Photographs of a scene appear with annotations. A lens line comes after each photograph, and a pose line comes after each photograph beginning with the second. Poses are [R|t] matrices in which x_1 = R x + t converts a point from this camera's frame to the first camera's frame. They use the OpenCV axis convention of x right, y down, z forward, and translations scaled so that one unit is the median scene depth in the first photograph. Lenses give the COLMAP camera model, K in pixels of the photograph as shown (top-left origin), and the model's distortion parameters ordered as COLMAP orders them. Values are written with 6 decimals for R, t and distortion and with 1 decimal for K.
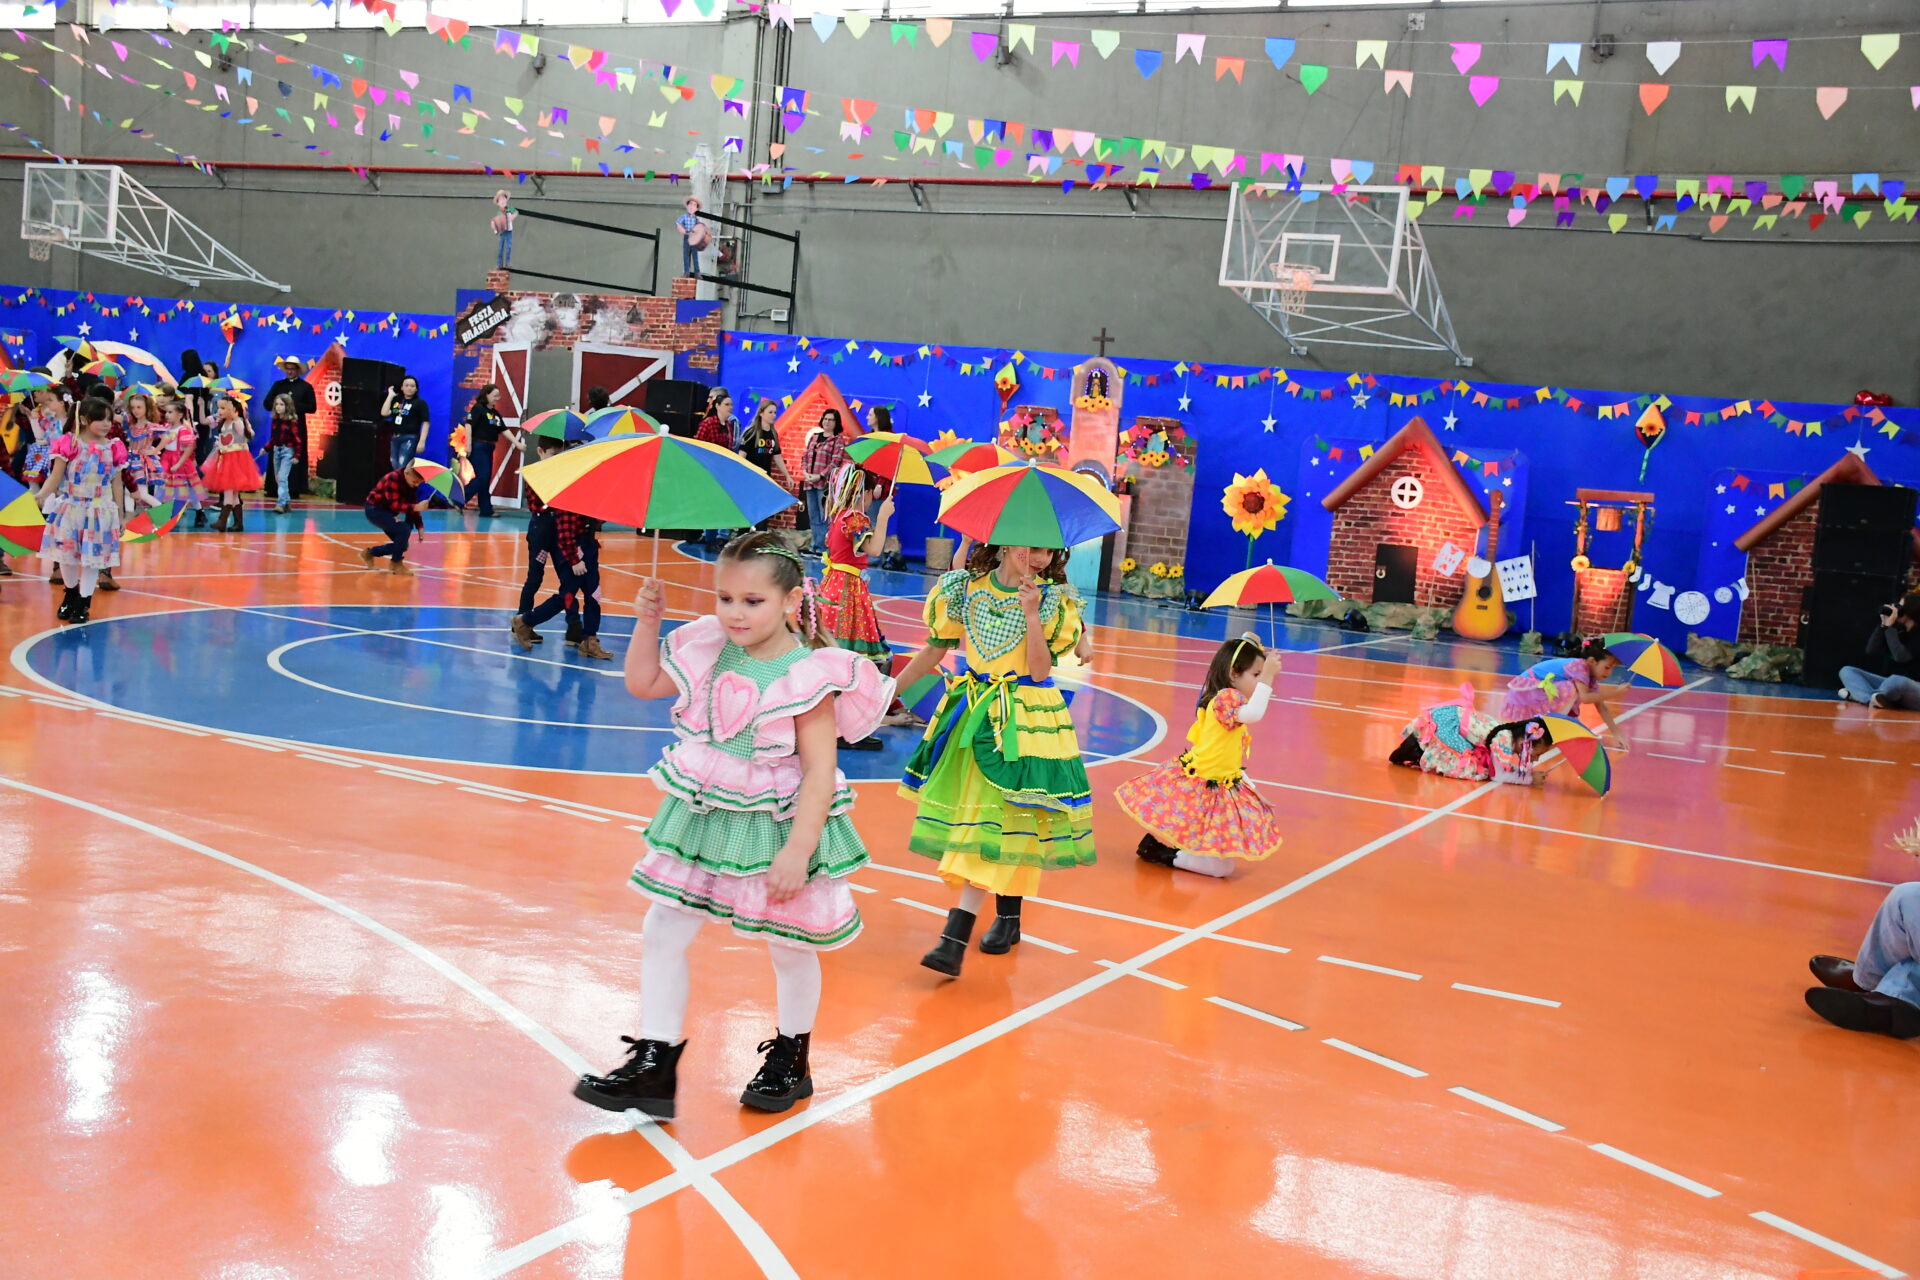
lens RADIAL K [[2002.5, 0, 958.3], [0, 2002.5, 638.6], [0, 0, 1]] dist [-0.009192, 0.000000]
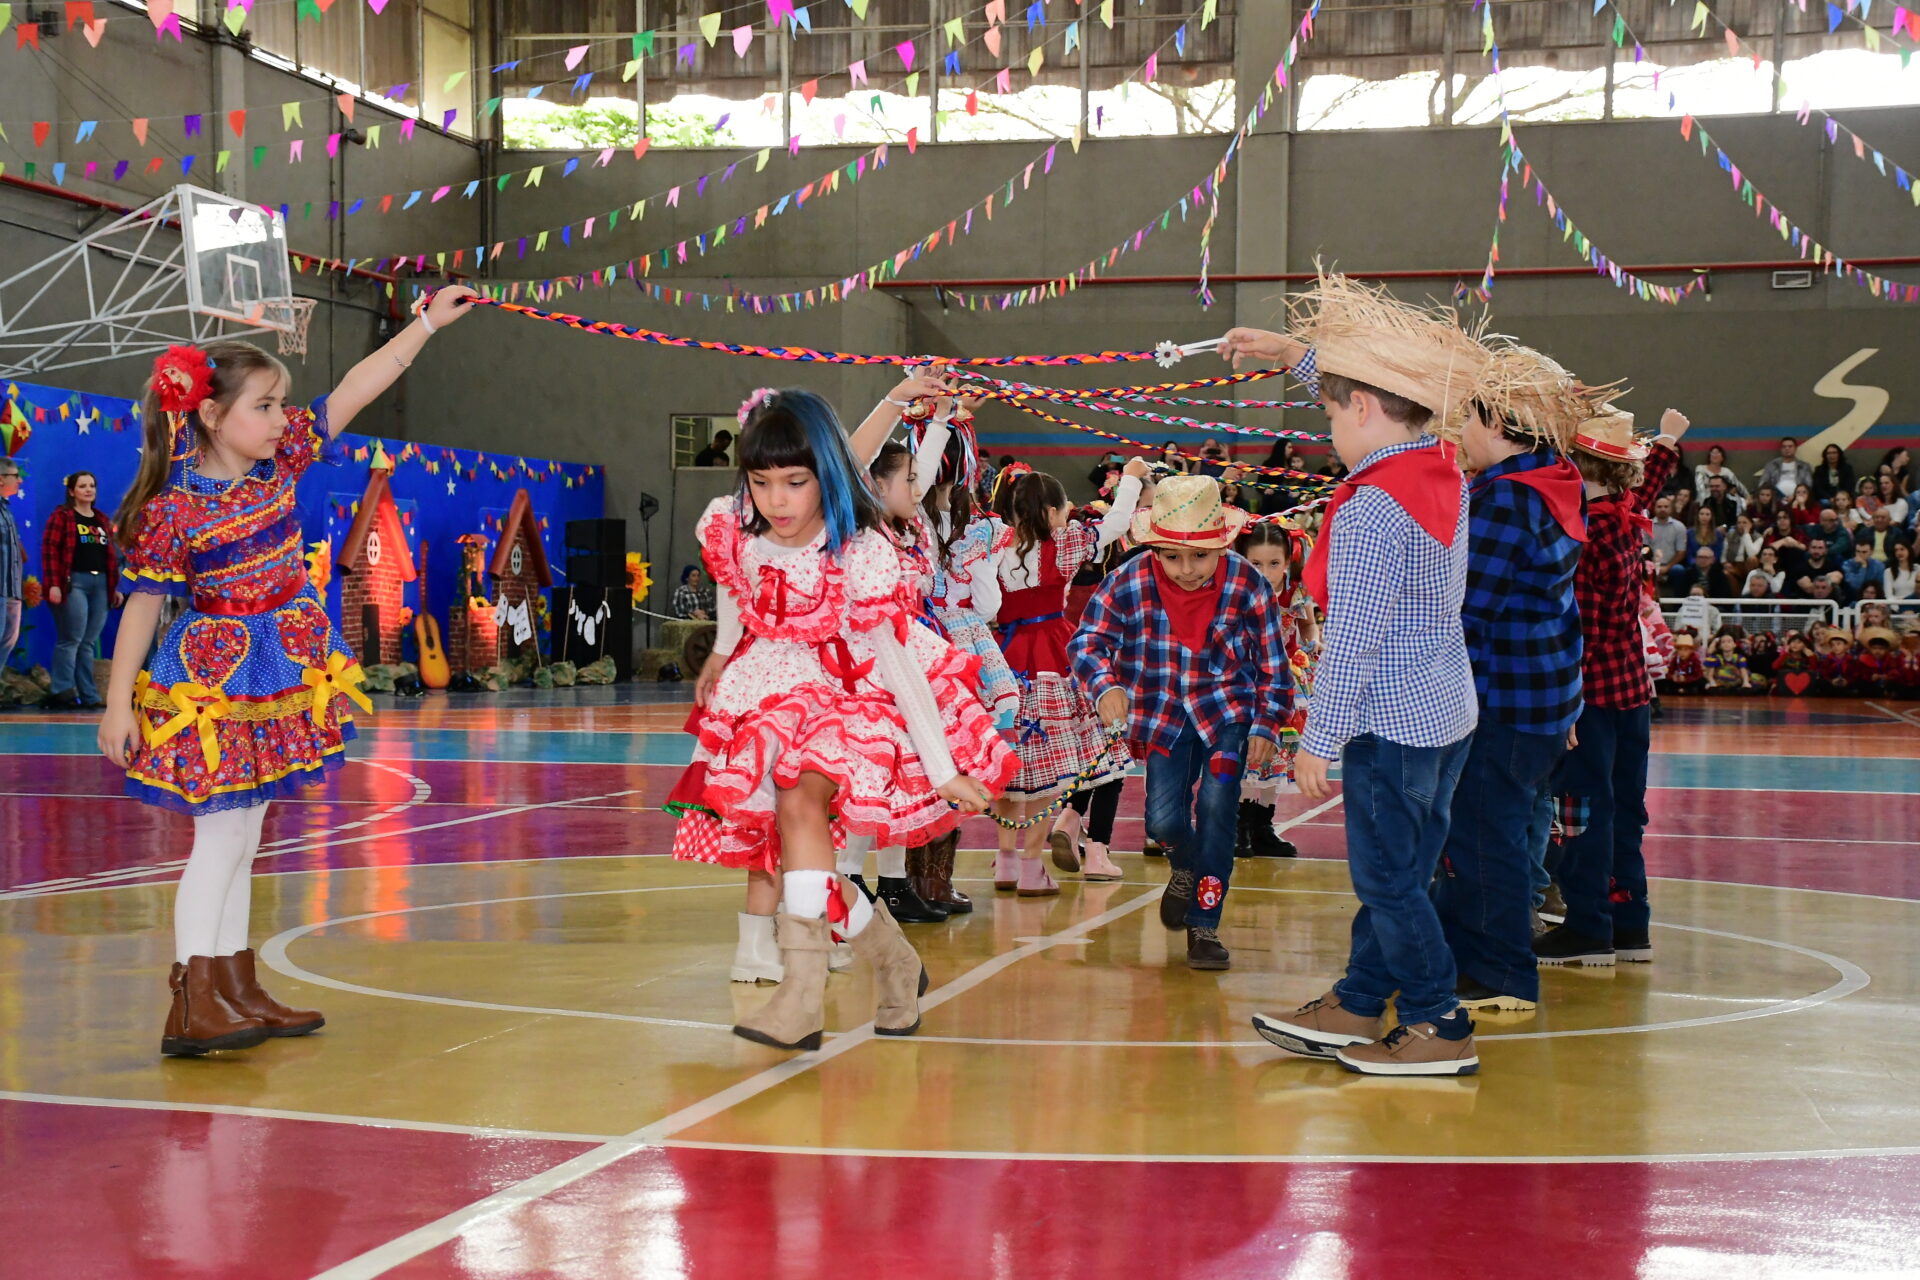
lens RADIAL K [[3029.1, 0, 963.9], [0, 3029.1, 639.5], [0, 0, 1]] dist [0.293584, 0.000000]
pose [[-0.258425, -0.096511, 0.961198, -1.022703], [0.069807, 0.990530, 0.118224, -0.148982], [-0.963506, 0.097650, -0.249241, 0.893439]]
